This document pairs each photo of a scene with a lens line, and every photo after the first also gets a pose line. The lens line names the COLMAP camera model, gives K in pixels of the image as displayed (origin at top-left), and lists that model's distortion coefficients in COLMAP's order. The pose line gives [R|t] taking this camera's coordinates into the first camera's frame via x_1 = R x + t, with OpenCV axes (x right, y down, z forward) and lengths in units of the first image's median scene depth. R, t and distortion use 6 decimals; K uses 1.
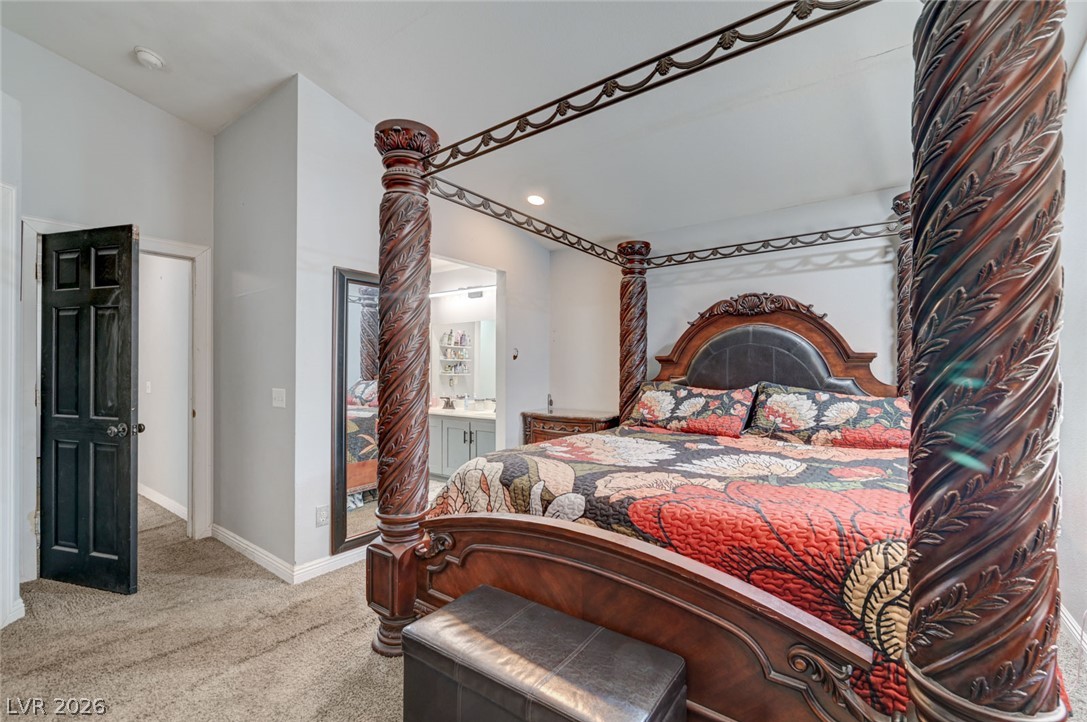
lens RADIAL K [[455.0, 0, 544.6], [0, 455.0, 365.9], [0, 0, 1]] dist [0.002196, 0.000422]
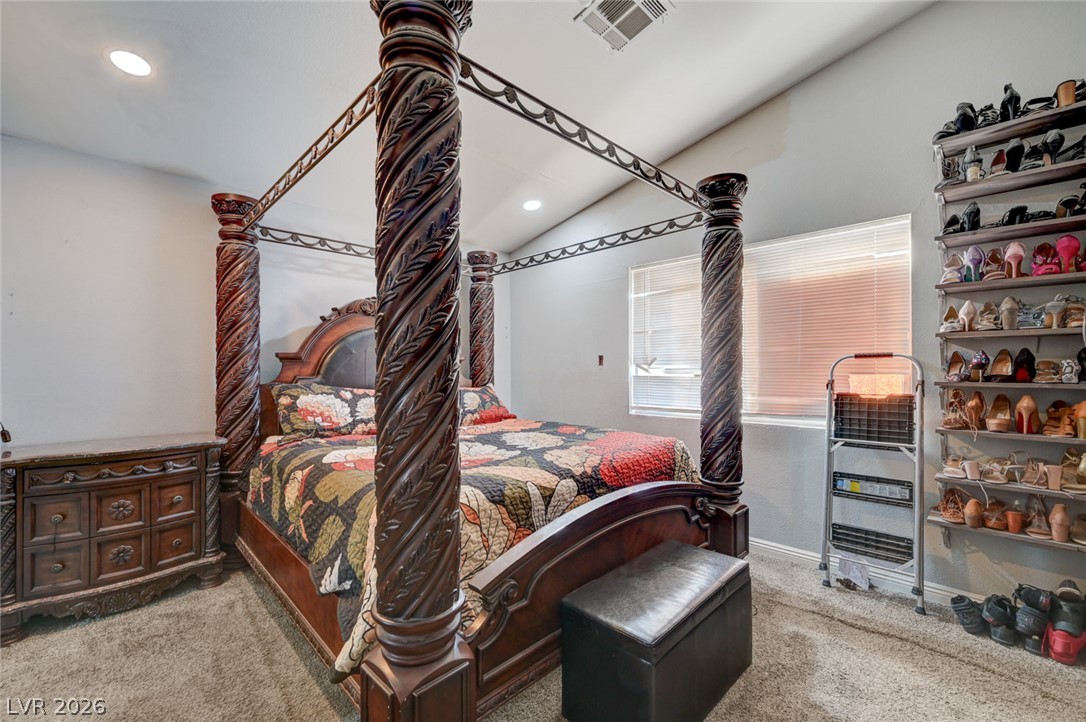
lens RADIAL K [[454.6, 0, 545.7], [0, 454.6, 365.2], [0, 0, 1]] dist [0.002196, 0.000422]
pose [[0.138770, 0.012162, 0.990250, -0.561619], [-0.003388, 0.999925, -0.011807, 0.010056], [-0.990319, -0.001717, 0.138801, 0.488457]]
